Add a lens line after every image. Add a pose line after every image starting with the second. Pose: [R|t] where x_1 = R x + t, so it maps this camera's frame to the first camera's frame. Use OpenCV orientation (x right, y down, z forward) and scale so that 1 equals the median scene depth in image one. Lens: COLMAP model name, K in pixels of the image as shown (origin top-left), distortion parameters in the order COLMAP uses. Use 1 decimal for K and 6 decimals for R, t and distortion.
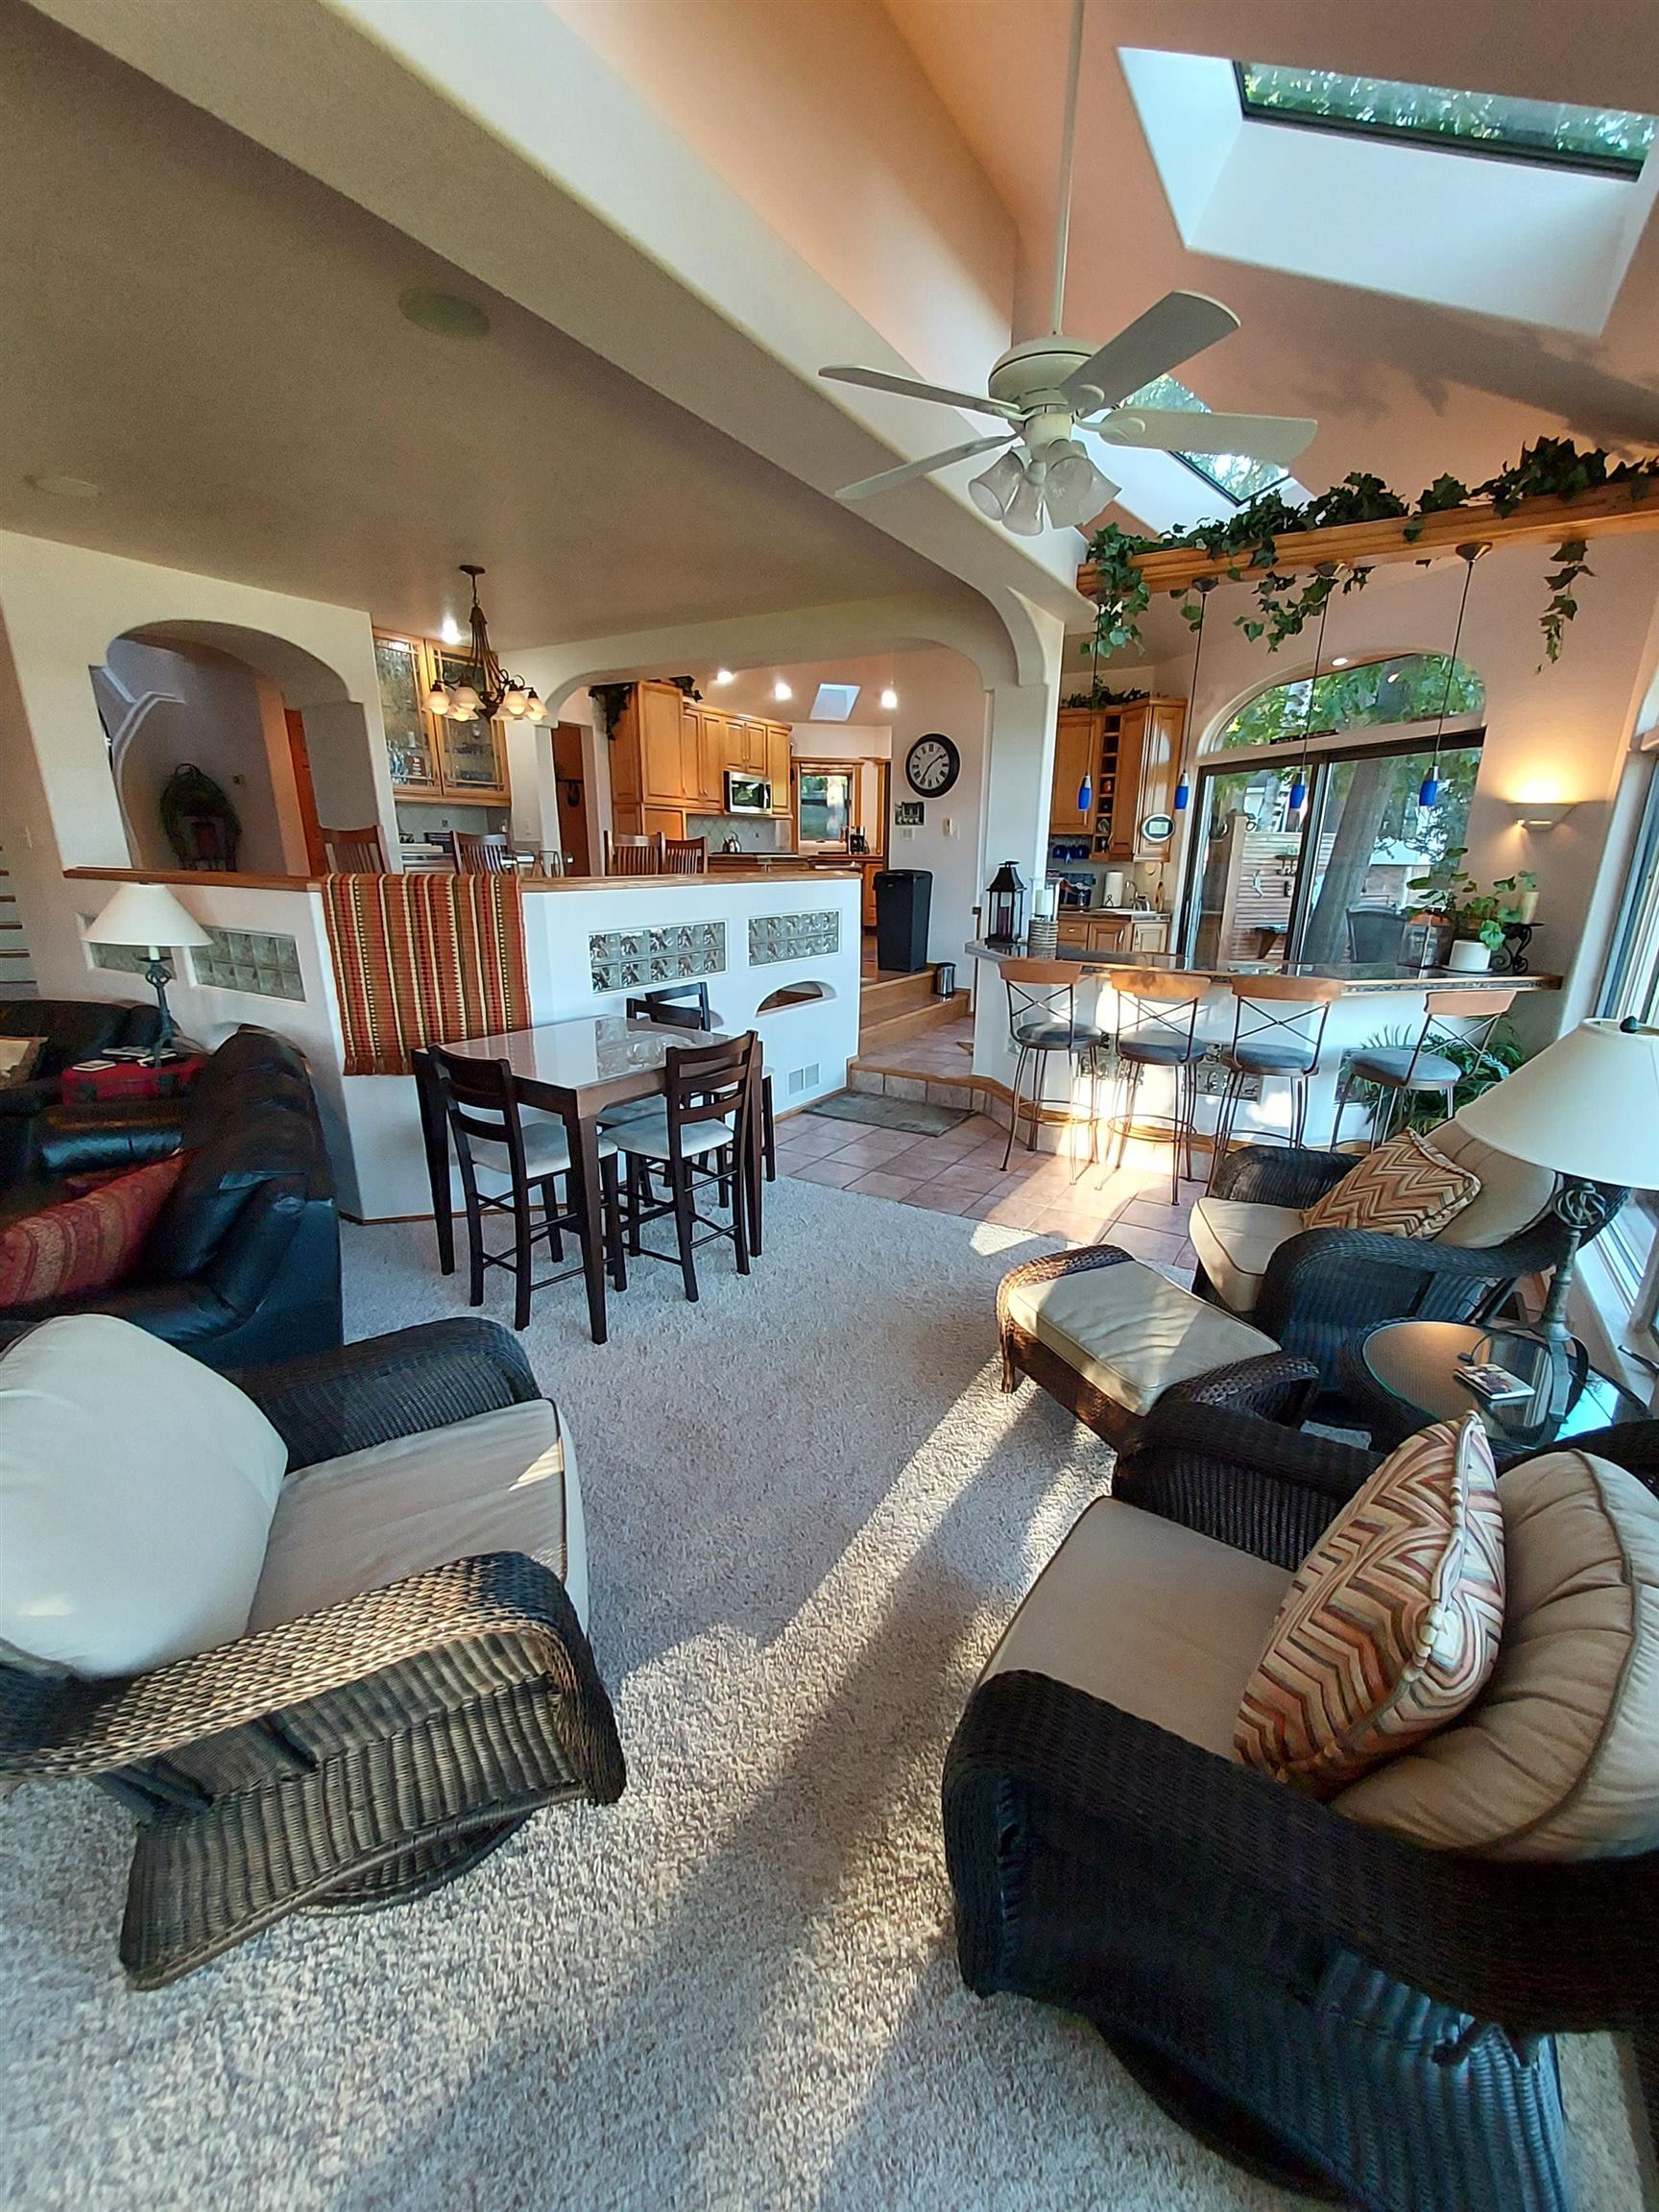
lens RADIAL K [[873.5, 0, 849.9], [0, 873.5, 1117.1], [0, 0, 1]] dist [-0.000229, -0.000353]
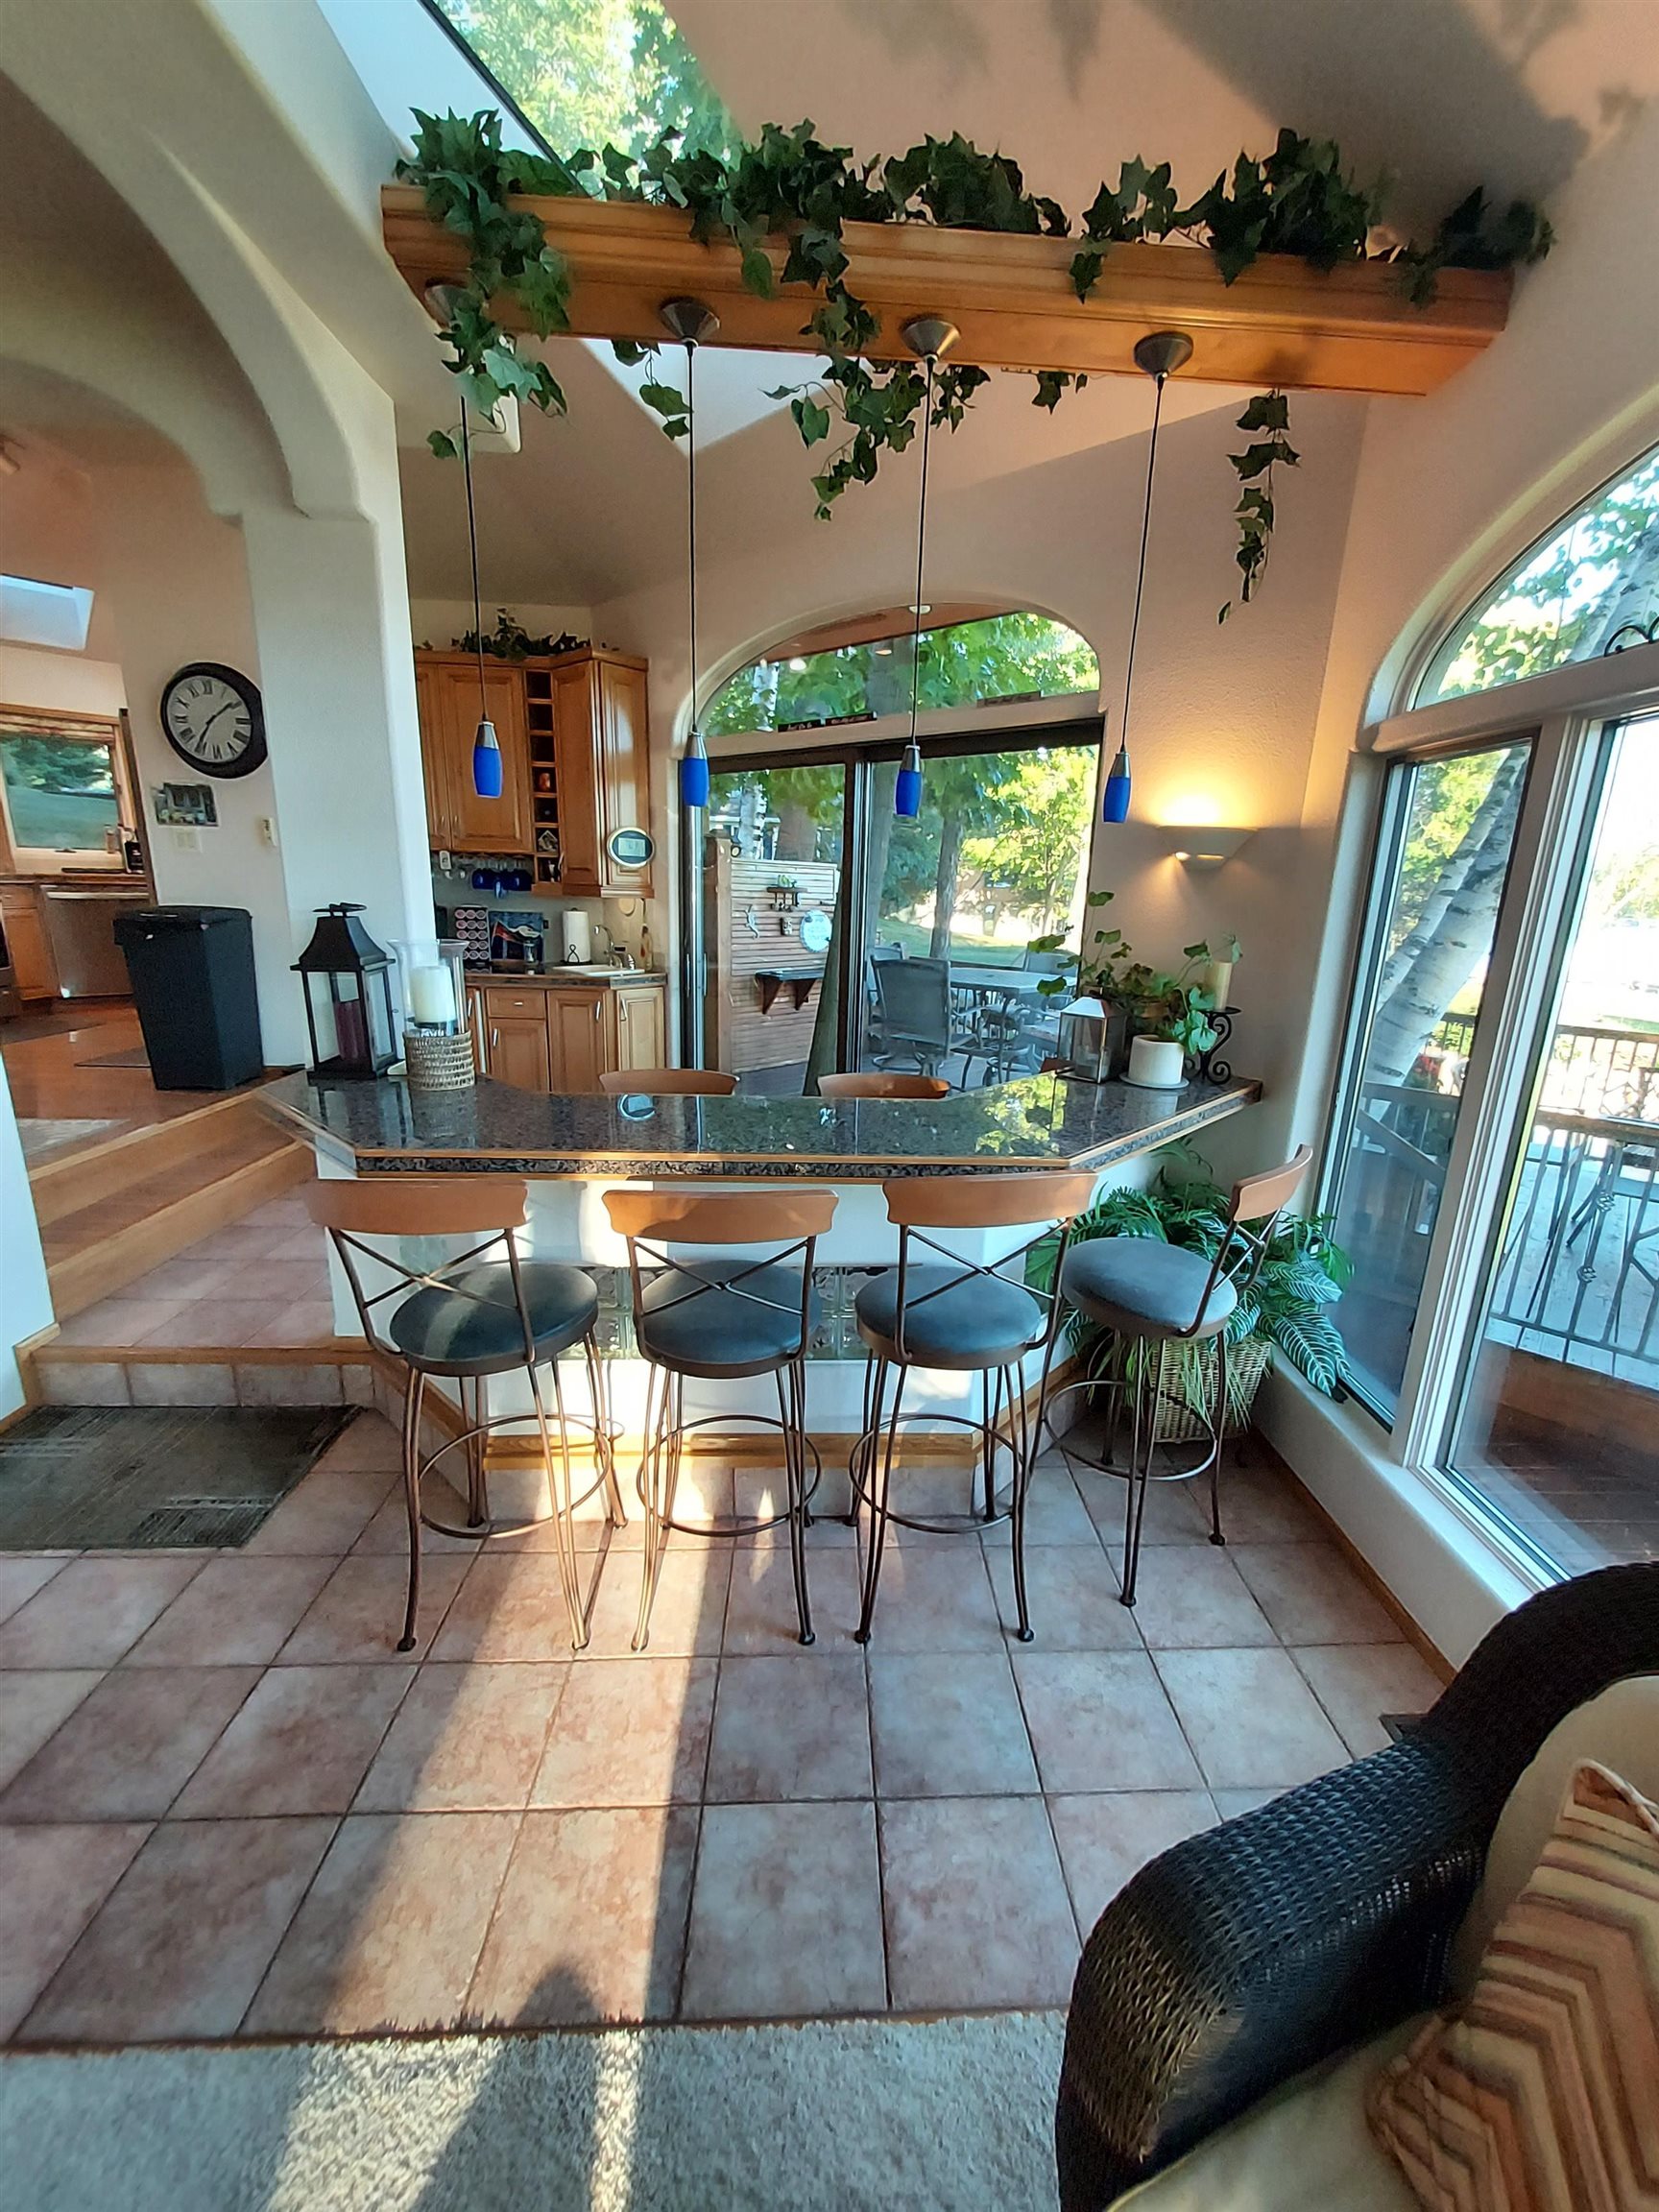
lens RADIAL K [[873.5, 0, 851.2], [0, 873.5, 1098.8], [0, 0, 1]] dist [-0.000229, -0.000353]
pose [[0.833133, -0.115909, 0.540791, 0.108923], [0.139347, 0.990241, -0.002435, -0.114663], [-0.535231, 0.077387, 0.841154, 0.359542]]
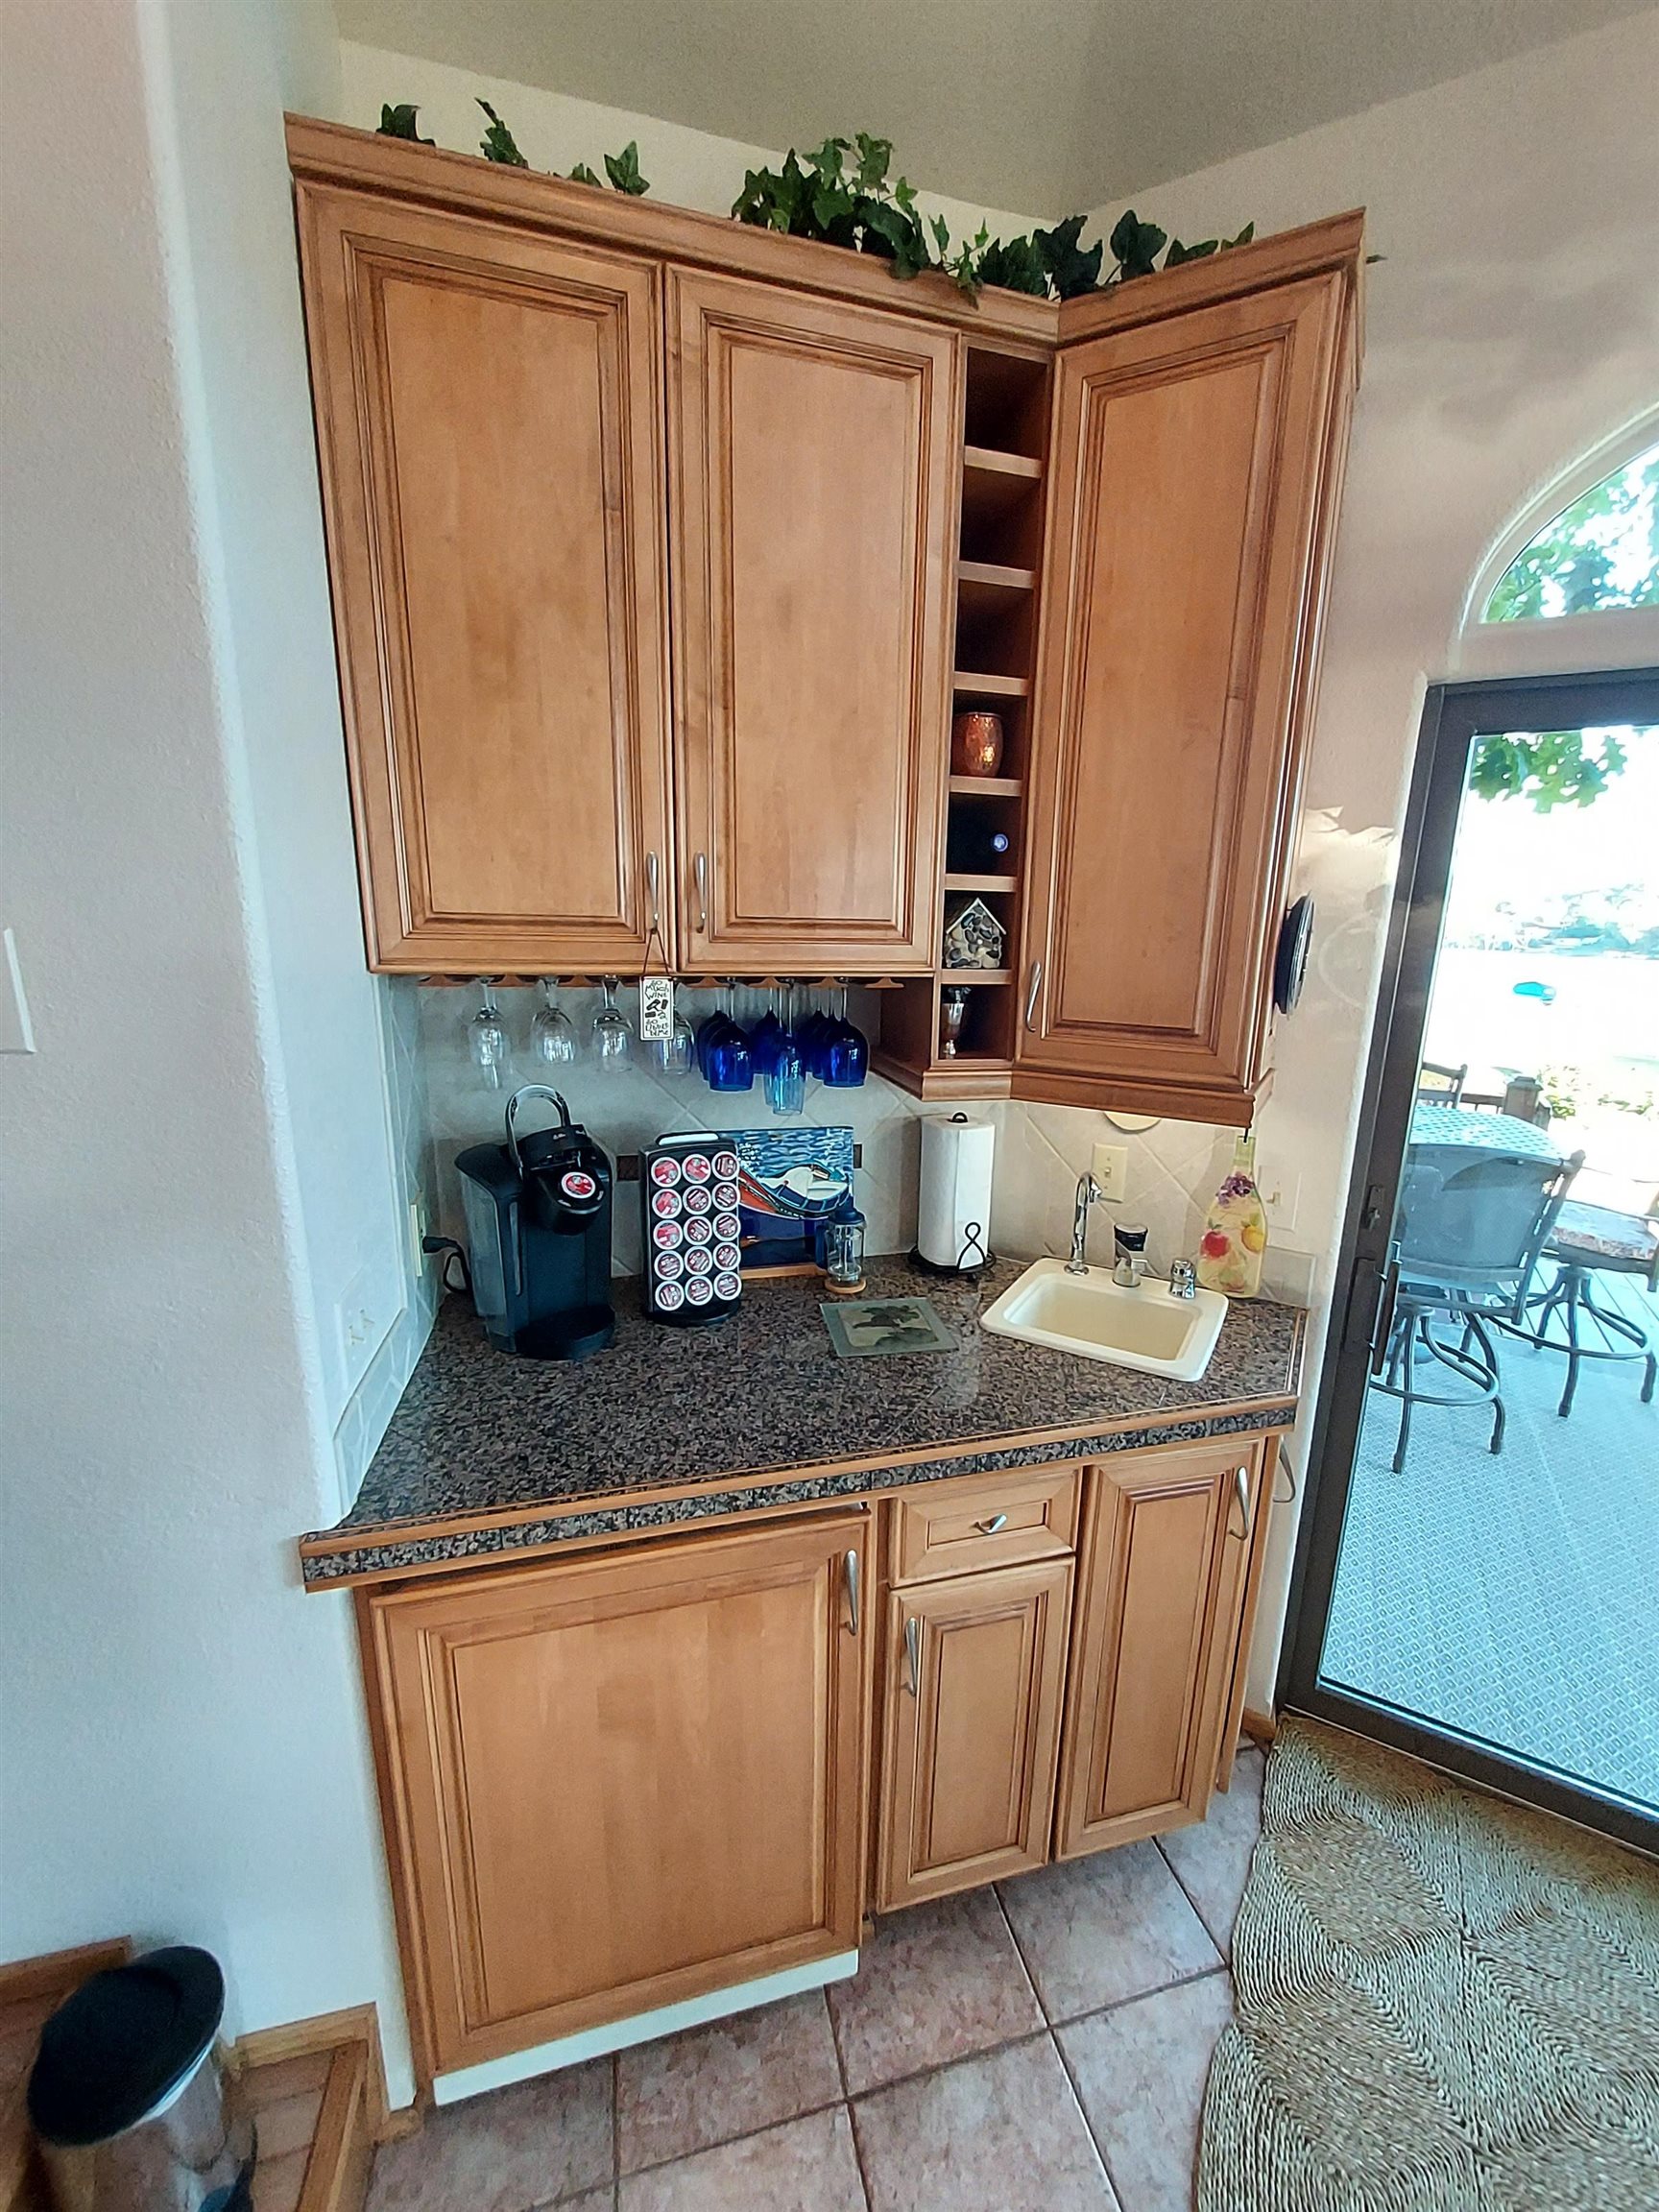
lens RADIAL K [[873.5, 0, 838.7], [0, 873.5, 1113.6], [0, 0, 1]] dist [-0.000229, -0.000353]
pose [[0.684115, -0.150192, 0.713743, 0.121853], [0.196435, 0.980351, 0.018013, -0.314796], [-0.702424, 0.127881, 0.700176, 0.920683]]
